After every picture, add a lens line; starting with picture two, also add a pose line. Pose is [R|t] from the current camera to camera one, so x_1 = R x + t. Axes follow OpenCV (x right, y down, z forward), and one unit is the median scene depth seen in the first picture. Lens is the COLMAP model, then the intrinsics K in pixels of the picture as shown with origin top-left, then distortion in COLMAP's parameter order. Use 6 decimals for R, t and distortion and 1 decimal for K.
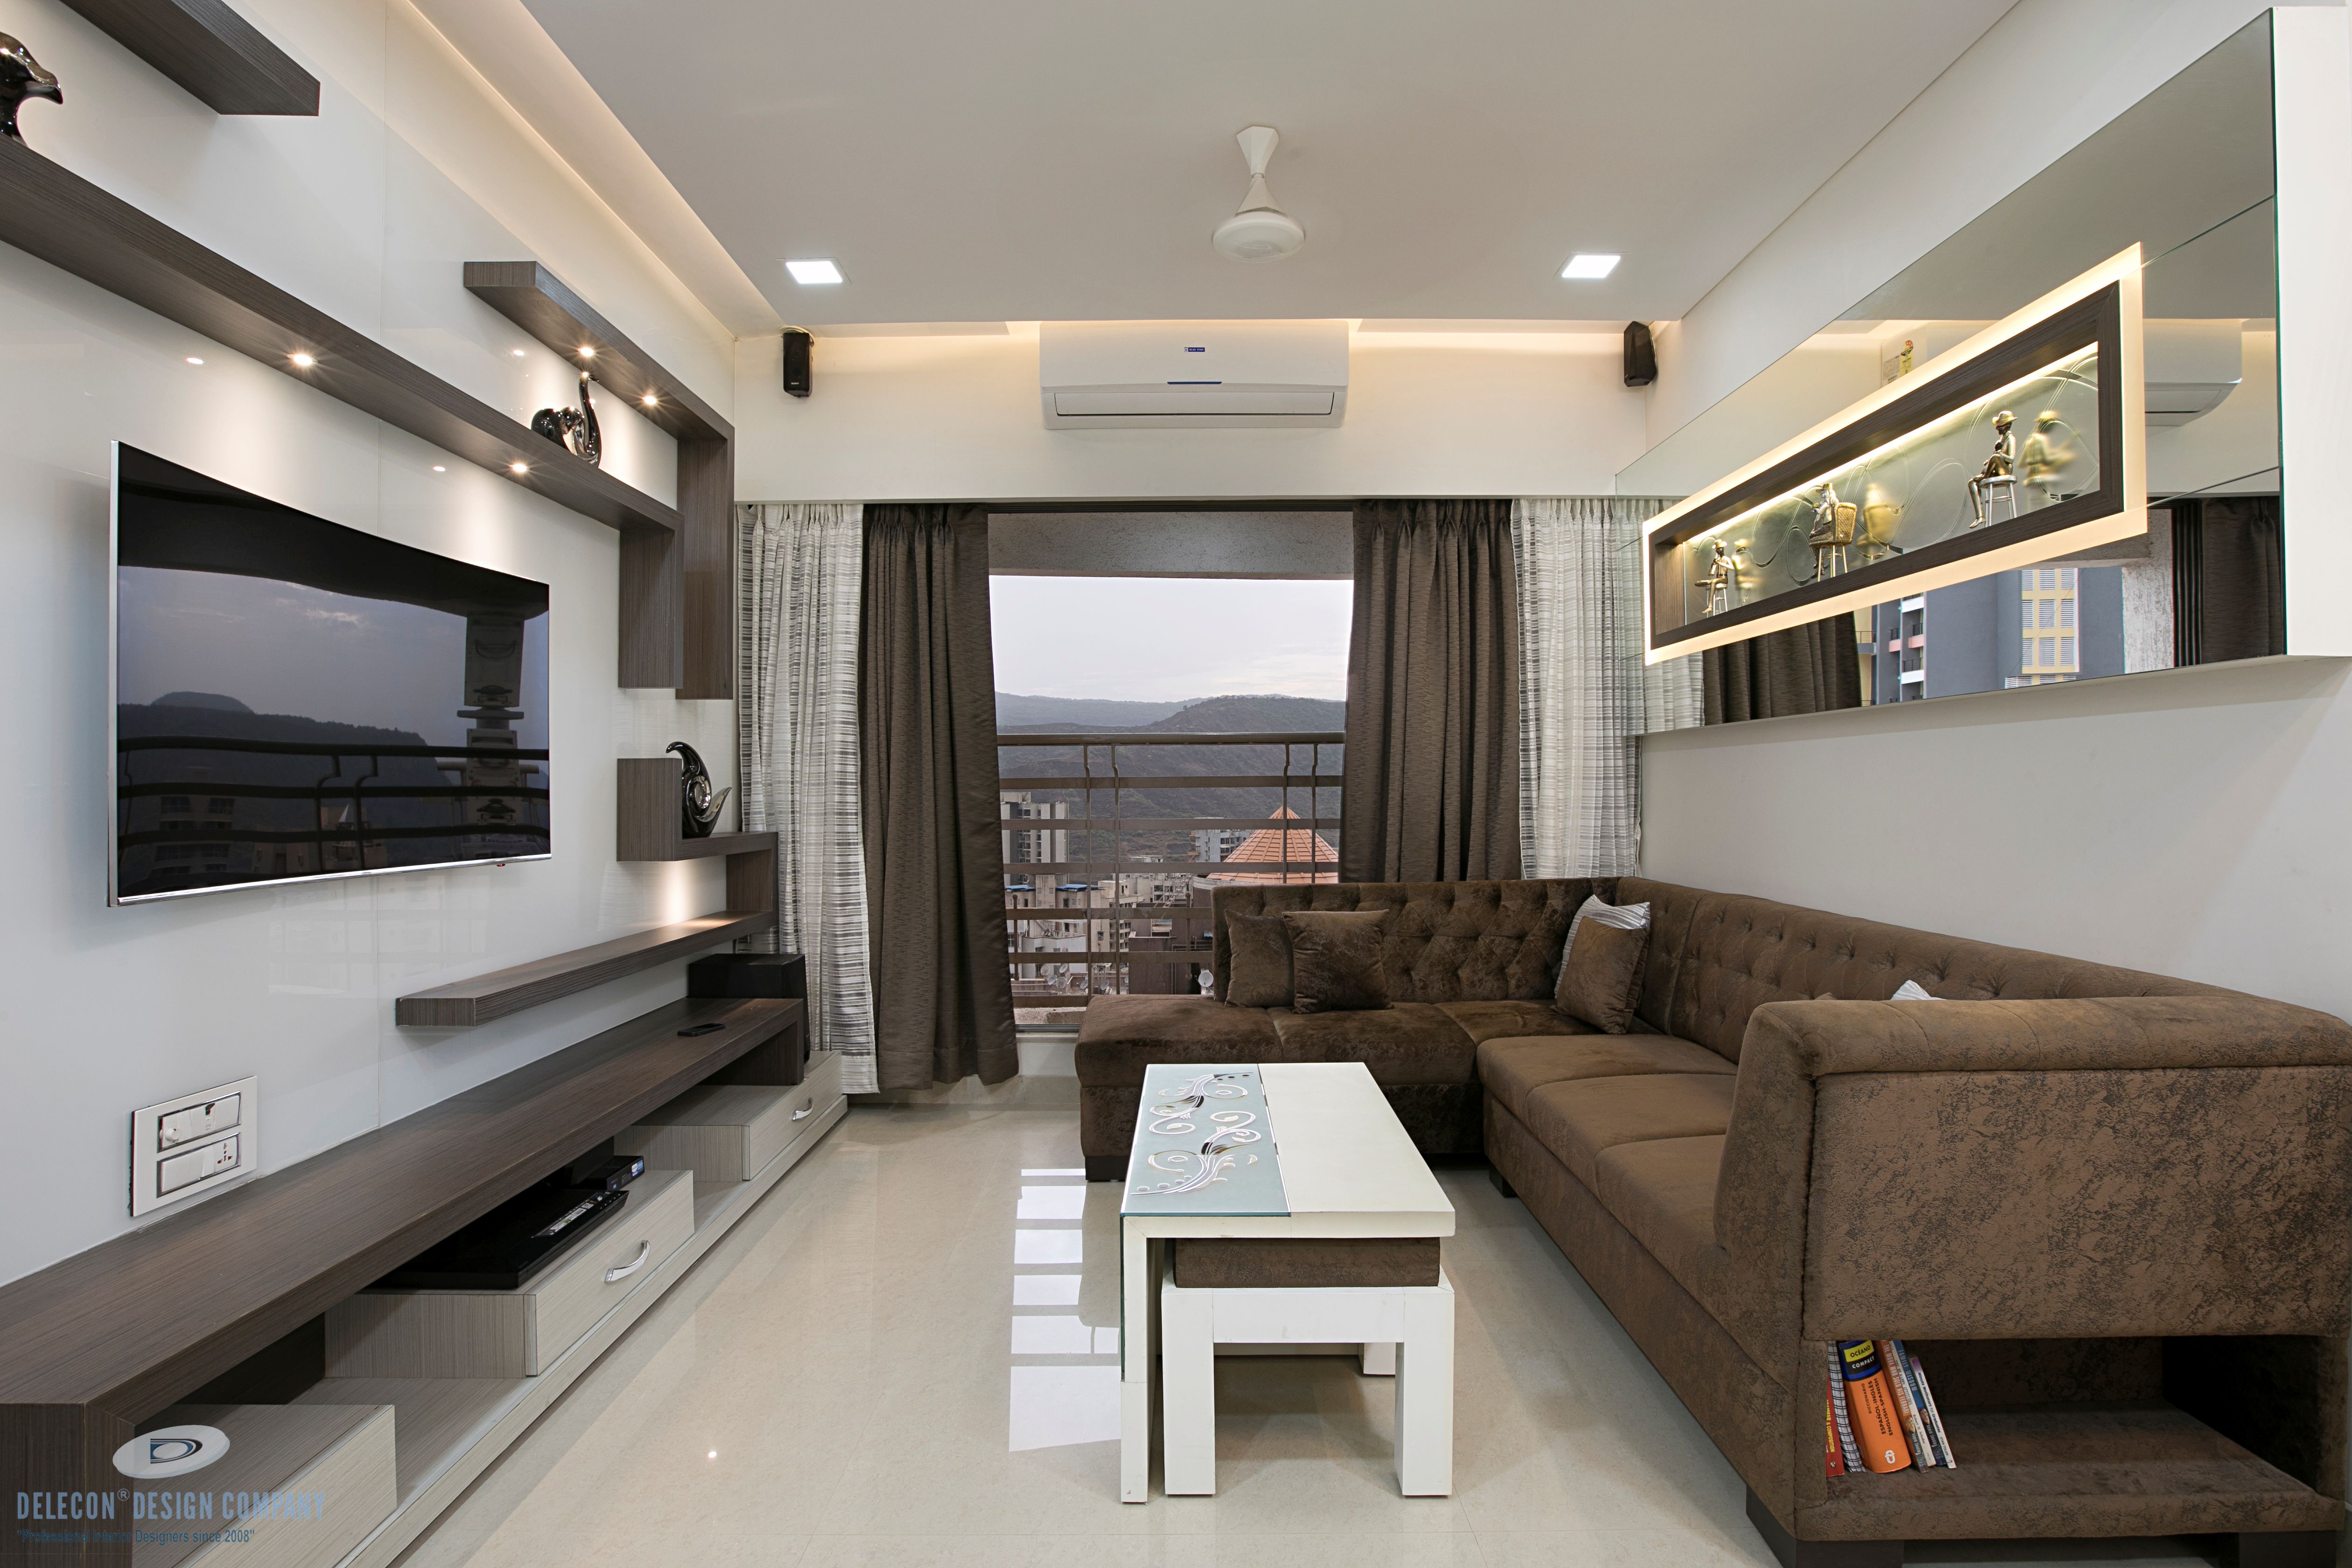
lens RADIAL K [[1159.8, 0, 1171.0], [0, 1159.8, 779.7], [0, 0, 1]] dist [-0.016925, 0.003205]
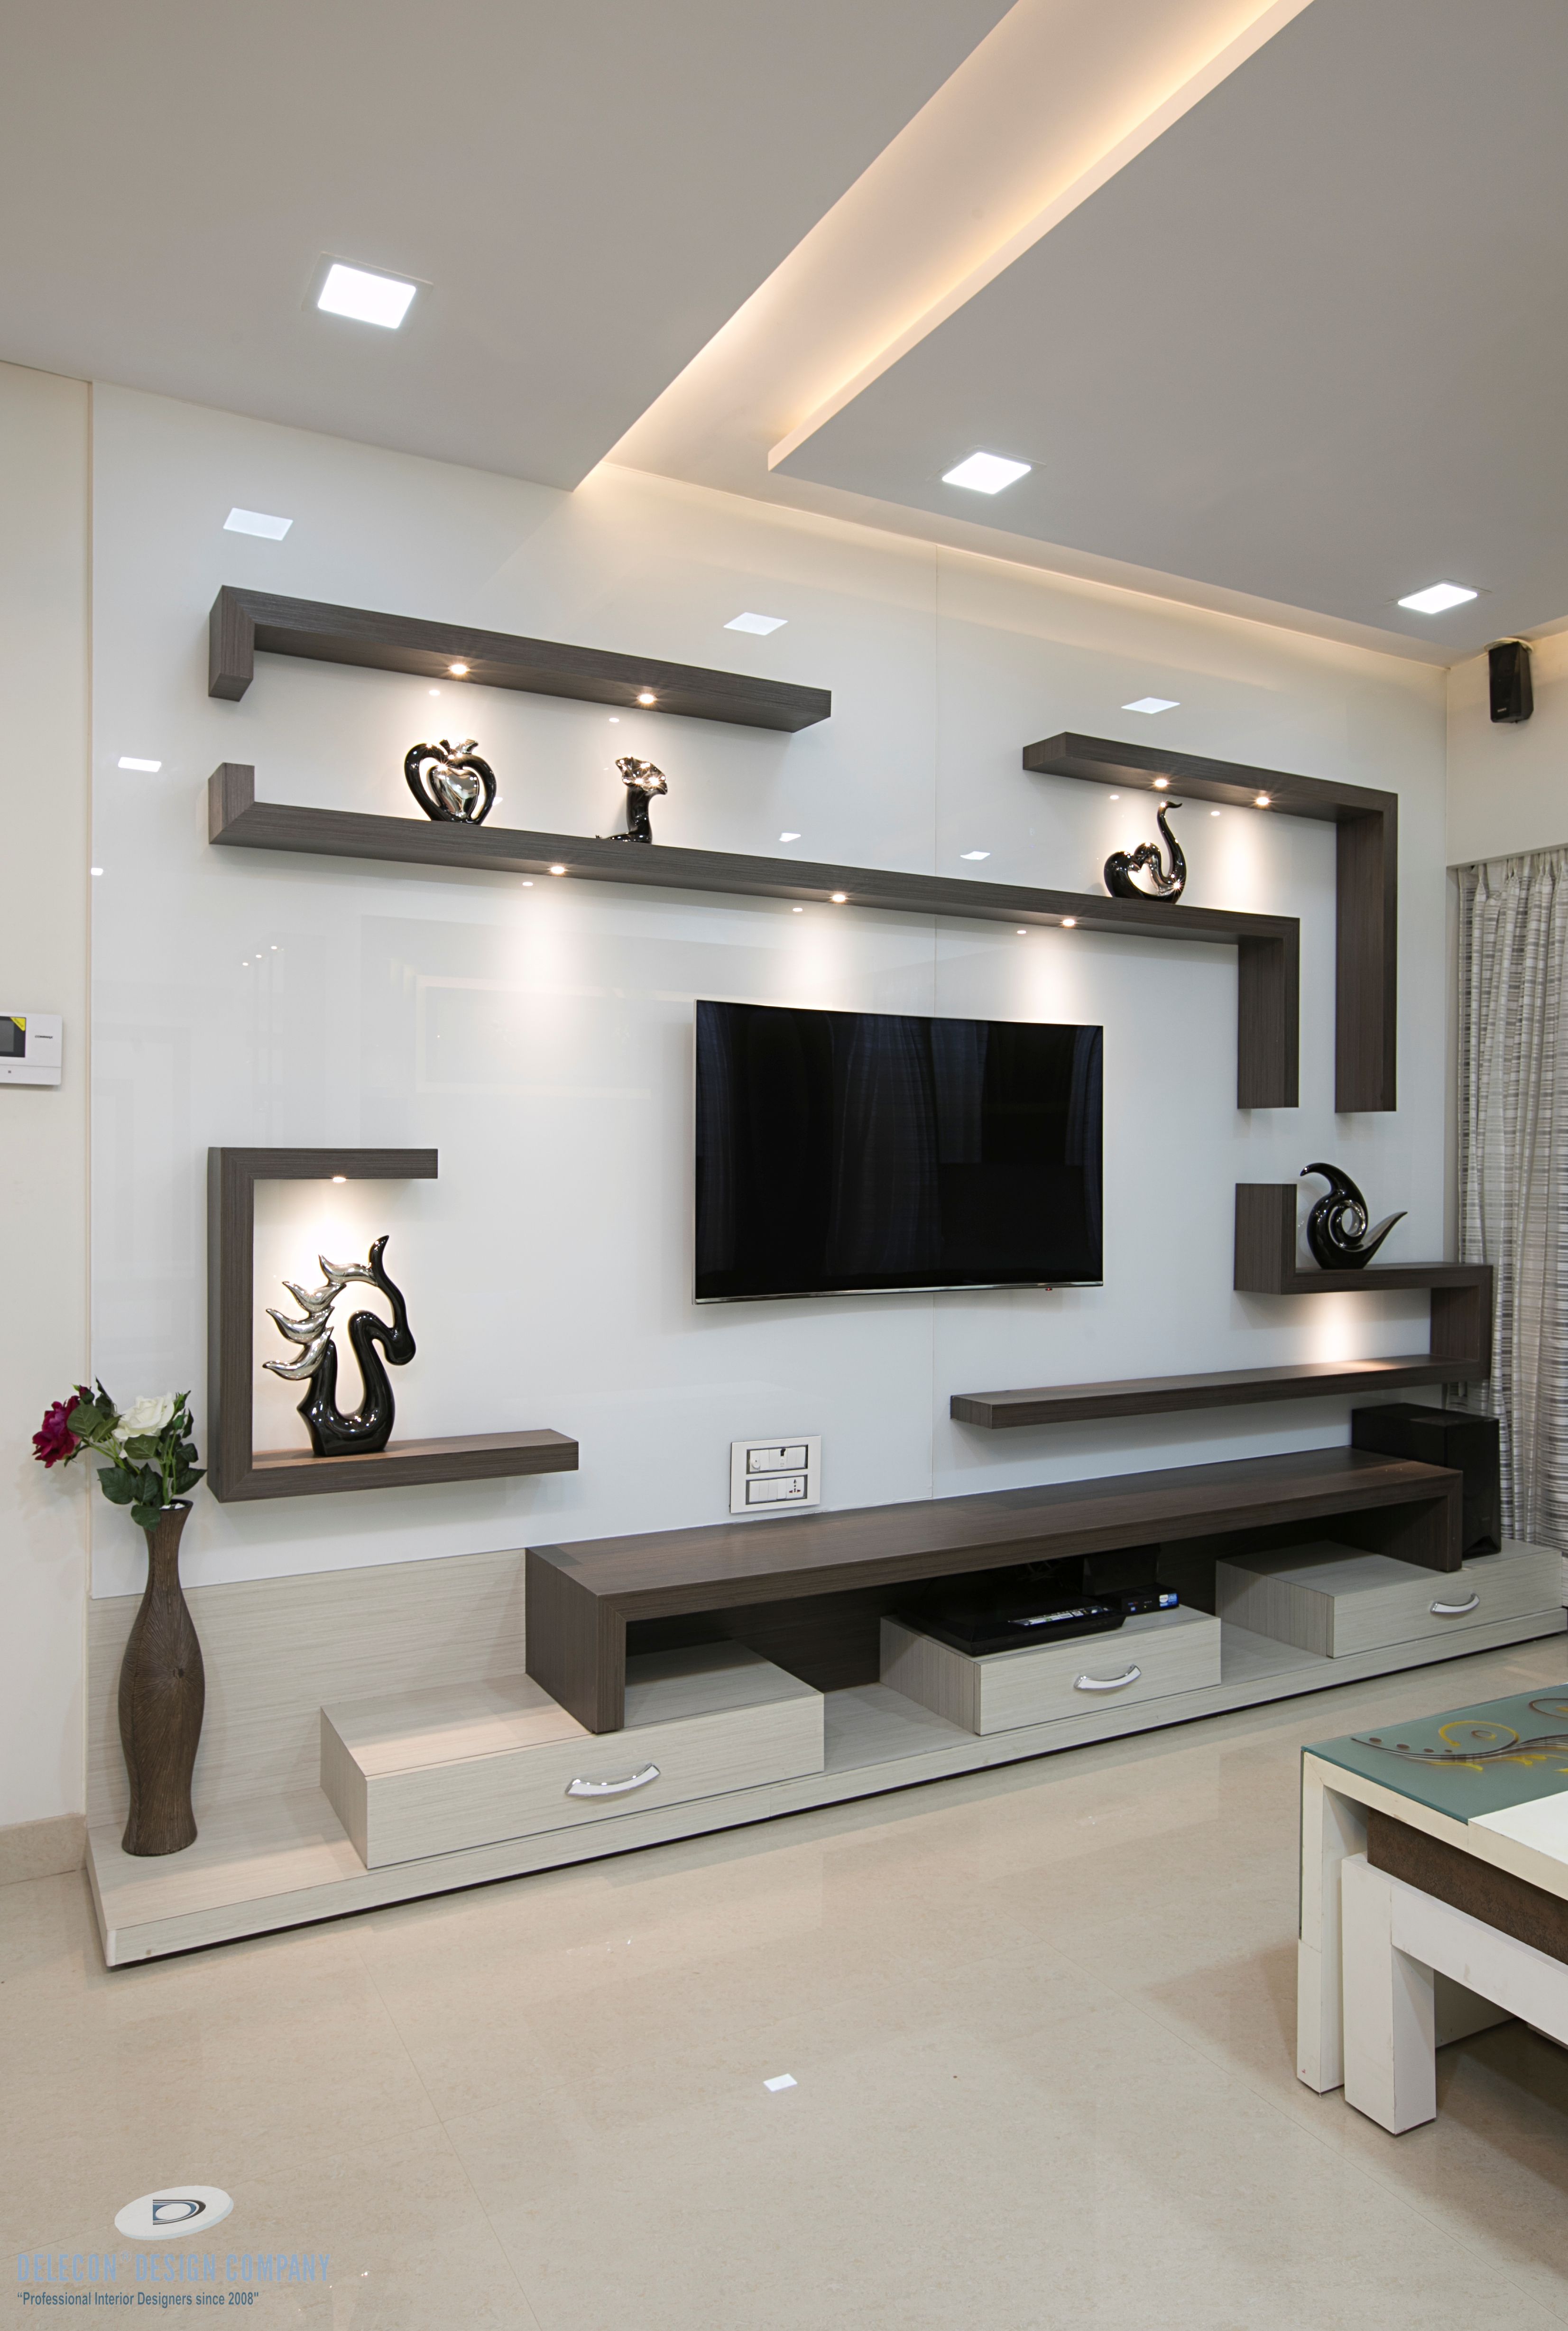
lens RADIAL K [[1530.7, 0, 784.8], [0, 1530.7, 1177.1], [0, 0, 1]] dist [-0.013955, -0.001137]
pose [[0.482197, 0.016286, -0.875911, 0.512120], [0.001537, 0.999810, 0.019436, -0.055065], [0.876061, -0.010719, 0.482080, 0.066726]]
